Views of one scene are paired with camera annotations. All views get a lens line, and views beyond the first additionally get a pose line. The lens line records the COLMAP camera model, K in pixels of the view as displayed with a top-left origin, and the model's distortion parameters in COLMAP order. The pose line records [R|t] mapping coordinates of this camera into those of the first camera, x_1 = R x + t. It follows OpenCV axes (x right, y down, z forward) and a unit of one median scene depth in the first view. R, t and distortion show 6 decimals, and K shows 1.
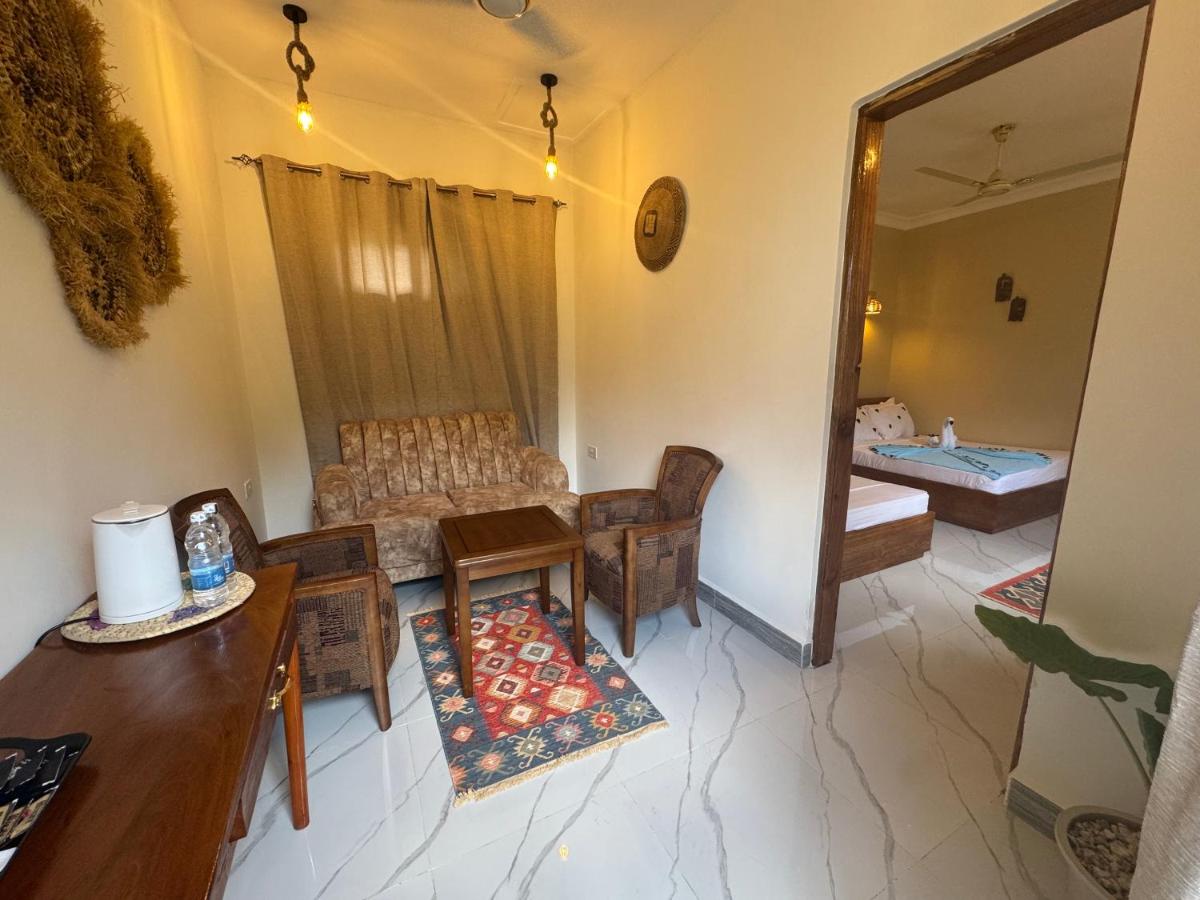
lens RADIAL K [[483.3, 0, 598.4], [0, 483.3, 448.4], [0, 0, 1]] dist [-0.001152, 0.000124]
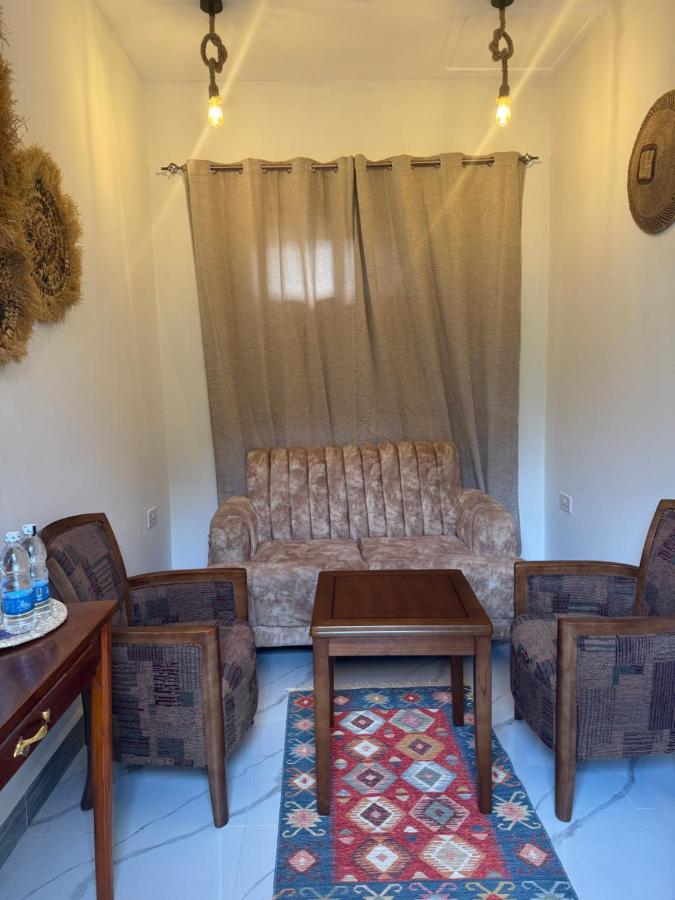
lens RADIAL K [[632.0, 0, 333.9], [0, 632.0, 451.4], [0, 0, 1]] dist [0.085001, -0.107674]
pose [[0.900740, 0.030931, -0.433256, 0.123303], [-0.058612, 0.996994, -0.050677, -0.000191], [0.430386, 0.071040, 0.899845, 0.048664]]
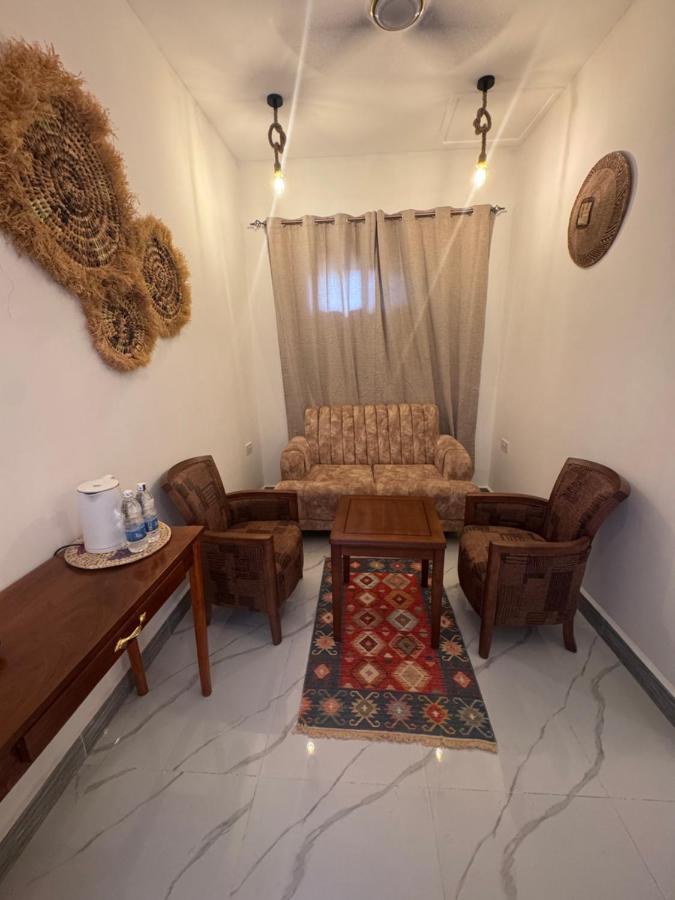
lens RADIAL K [[362.5, 0, 337.5], [0, 362.5, 450.0], [0, 0, 1]] dist [-0.001152, 0.000124]
pose [[0.856200, 0.122079, -0.502013, 0.113415], [-0.075021, 0.990761, 0.112981, -0.069850], [0.511168, -0.059073, 0.857448, 0.159774]]
